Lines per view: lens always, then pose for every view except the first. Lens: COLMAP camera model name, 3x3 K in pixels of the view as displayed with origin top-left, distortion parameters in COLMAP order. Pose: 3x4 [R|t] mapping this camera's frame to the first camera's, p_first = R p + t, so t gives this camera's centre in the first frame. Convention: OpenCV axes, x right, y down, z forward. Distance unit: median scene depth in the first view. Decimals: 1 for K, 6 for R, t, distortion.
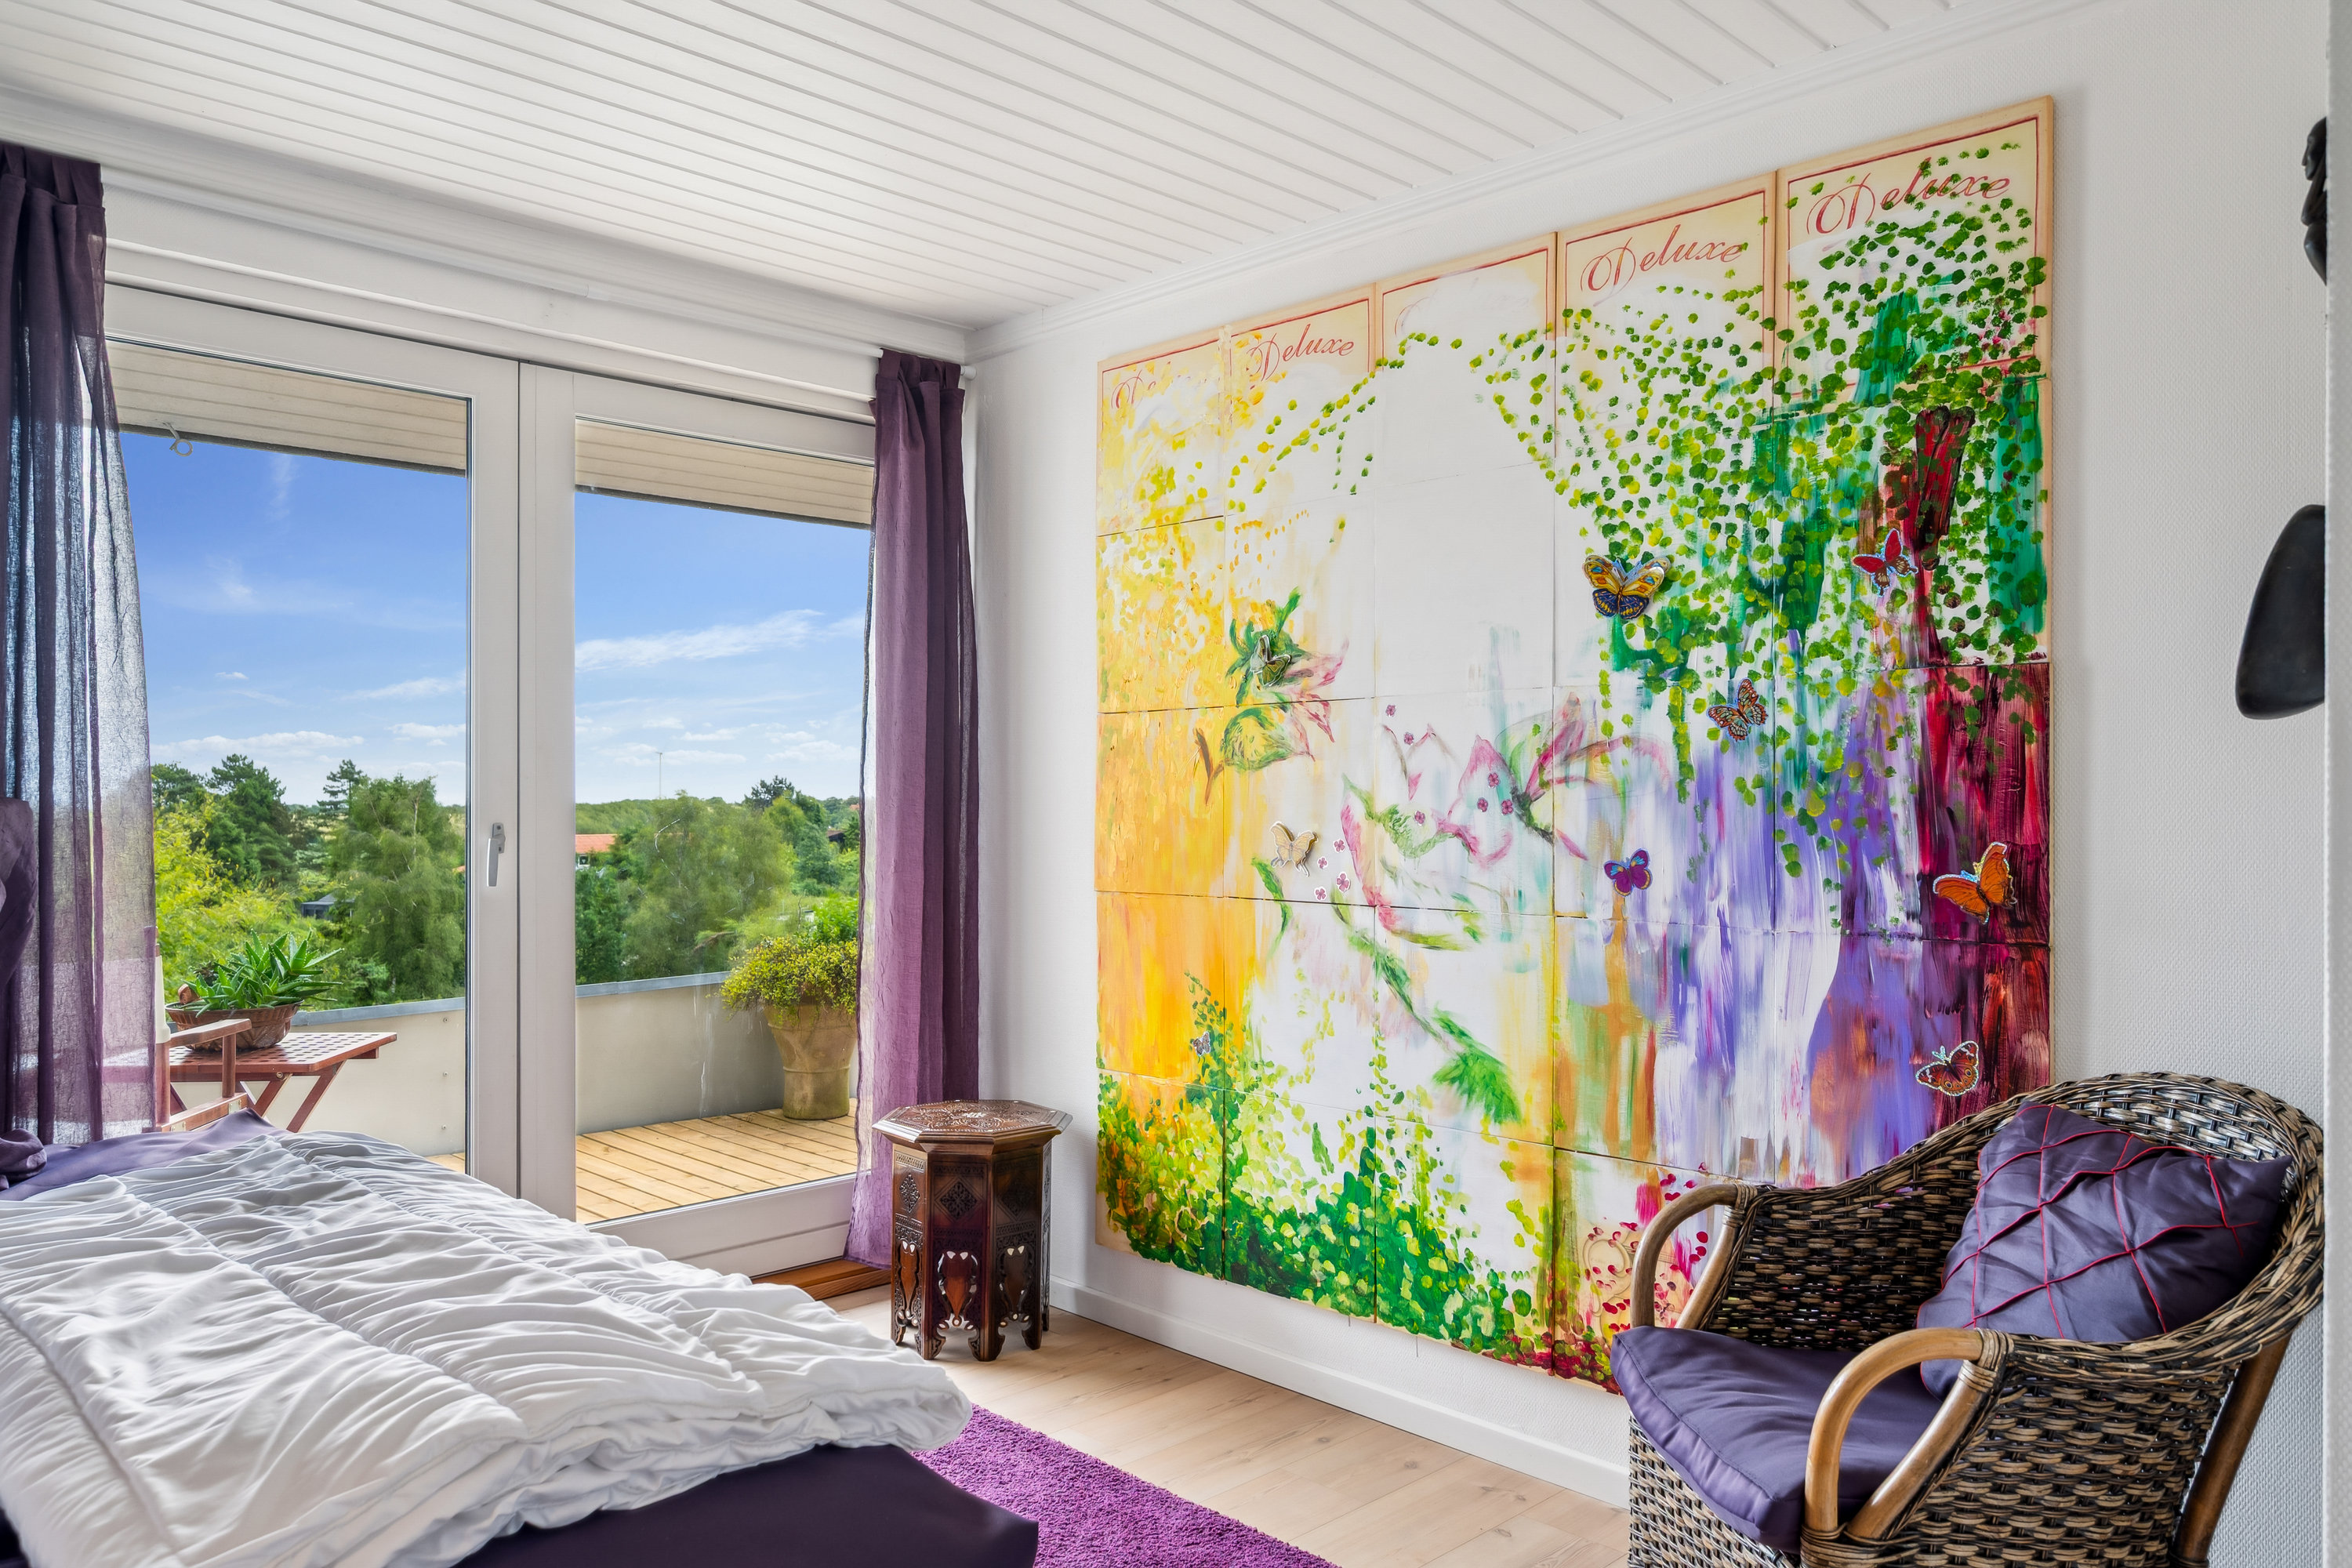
lens RADIAL K [[1626.4, 0, 1176.0], [0, 1626.4, 784.0], [0, 0, 1]] dist [-0.003593, -0.003050]
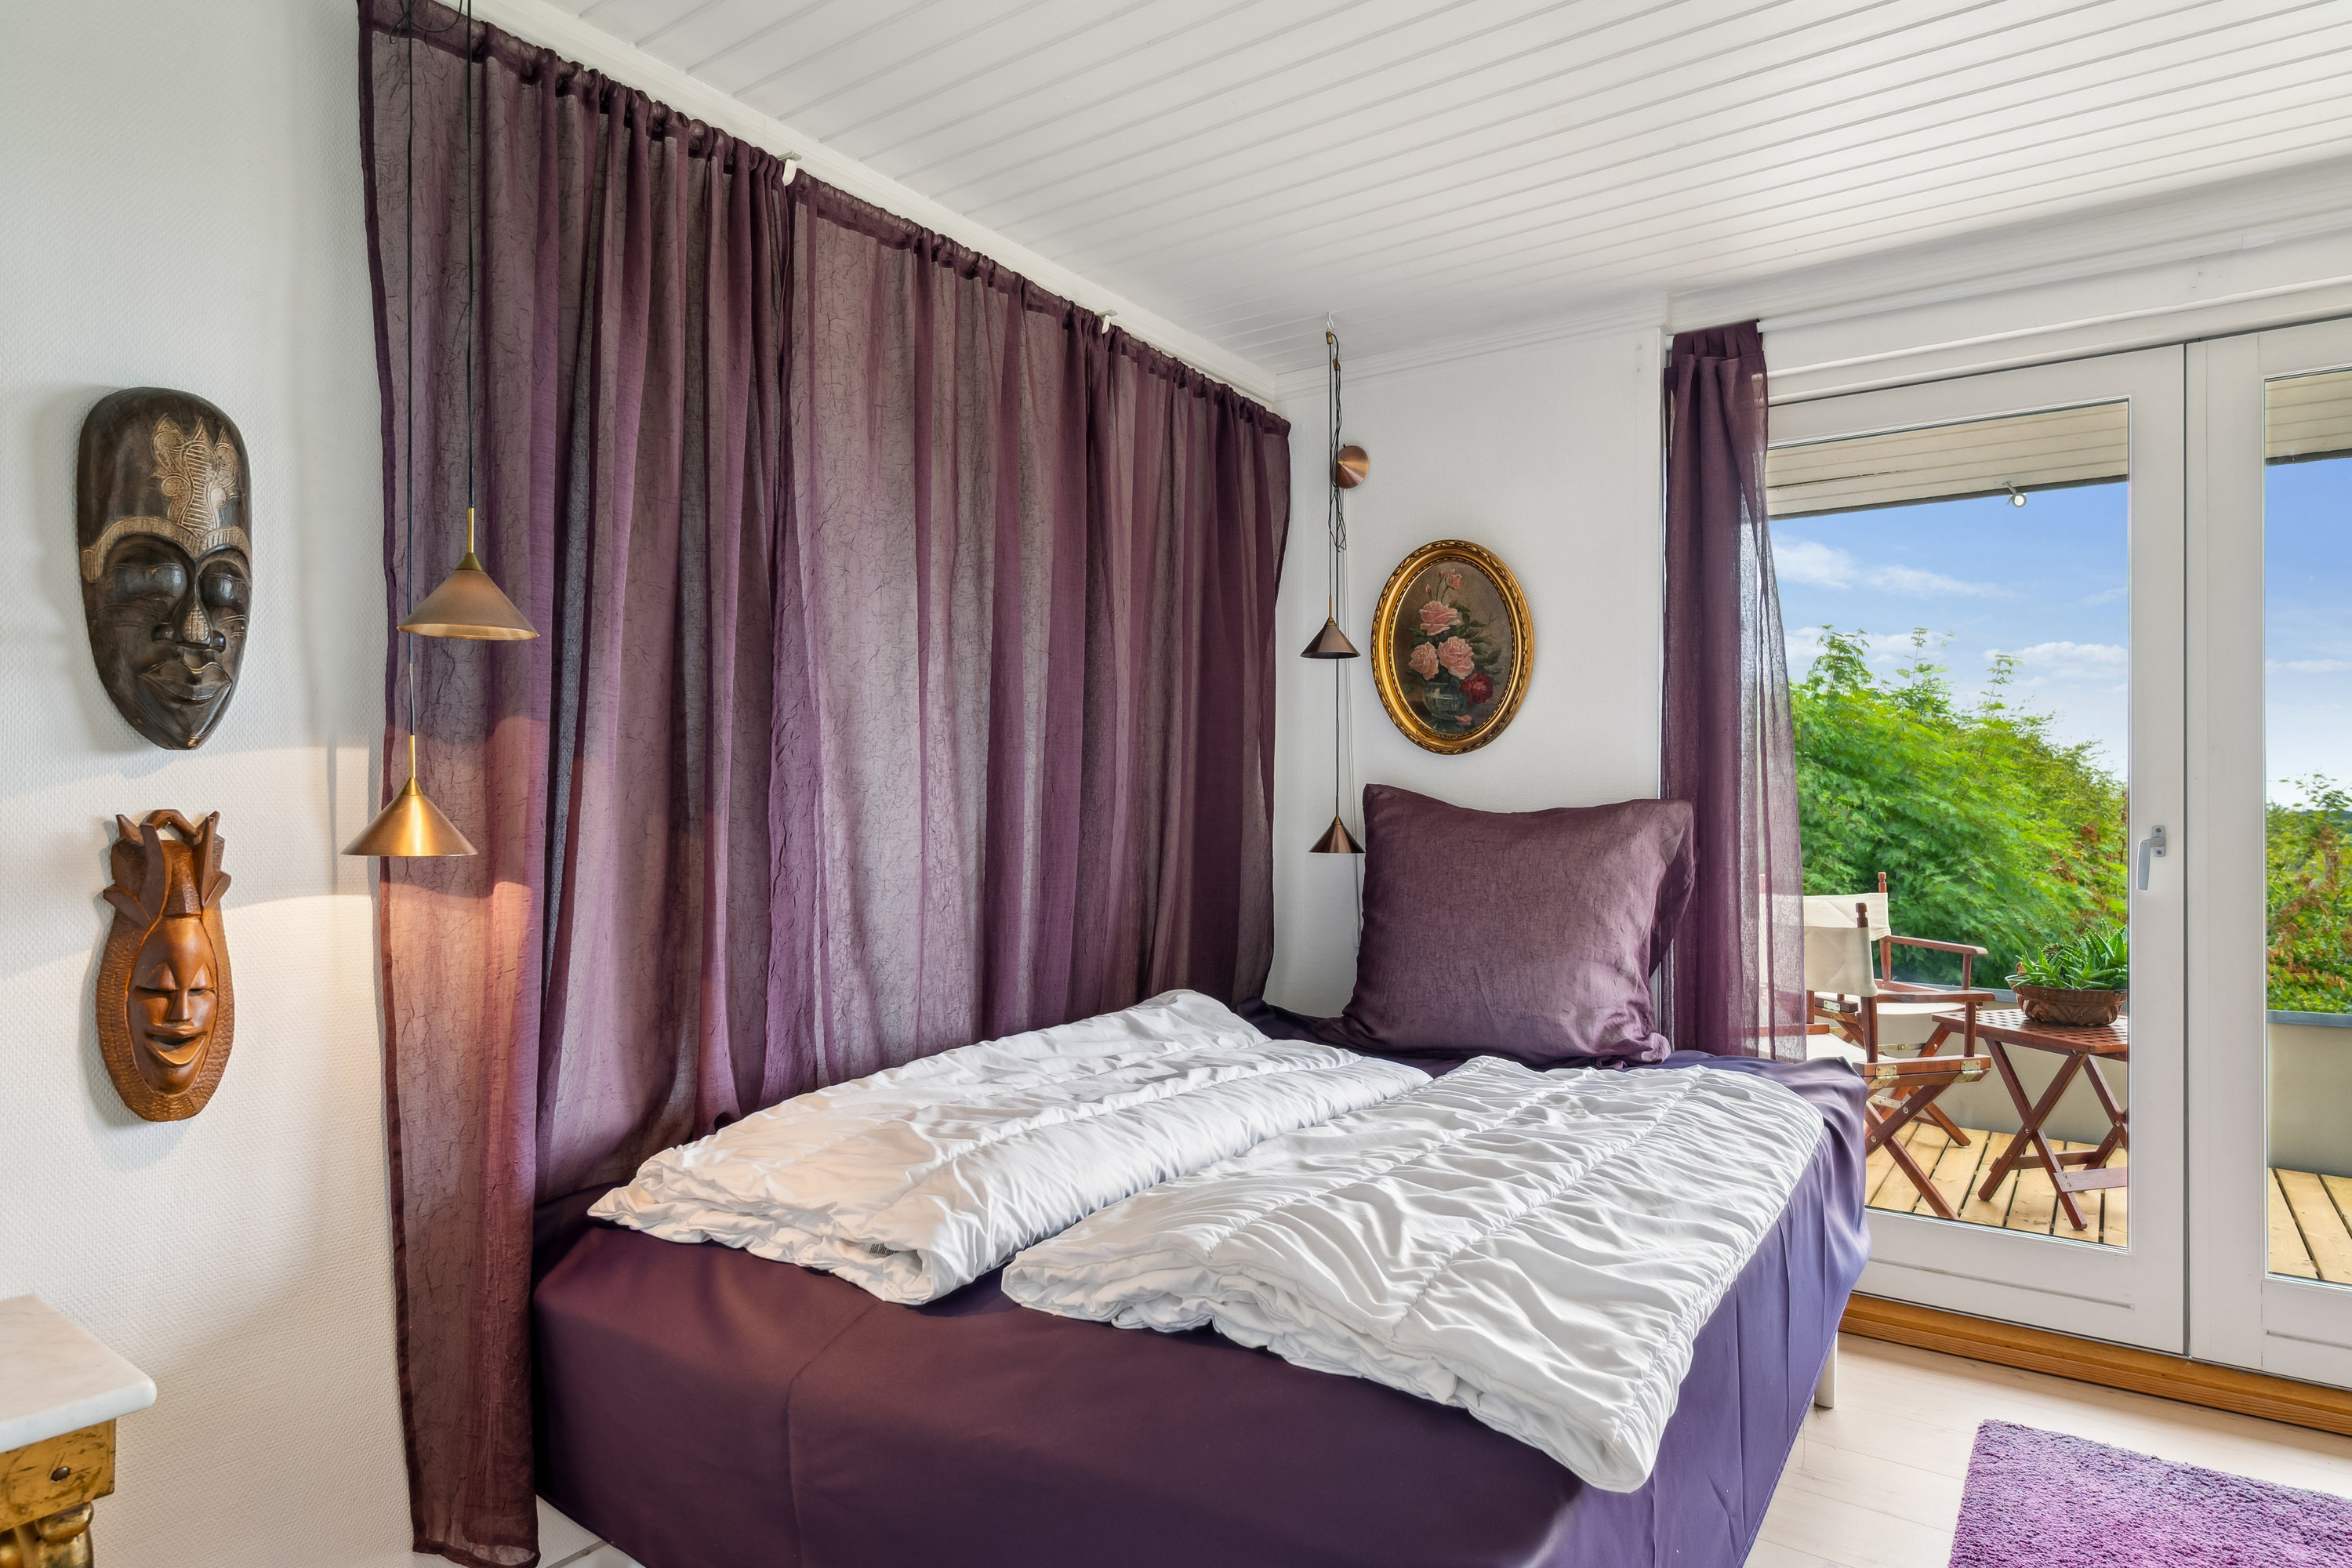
lens RADIAL K [[1314.1, 0, 1176.0], [0, 1314.1, 784.0], [0, 0, 1]] dist [0.000917, 0.001284]
pose [[0.183877, -0.003635, -0.982943, 0.304450], [0.008004, 0.999966, -0.002201, -0.003268], [0.982917, -0.007463, 0.183899, 0.330005]]
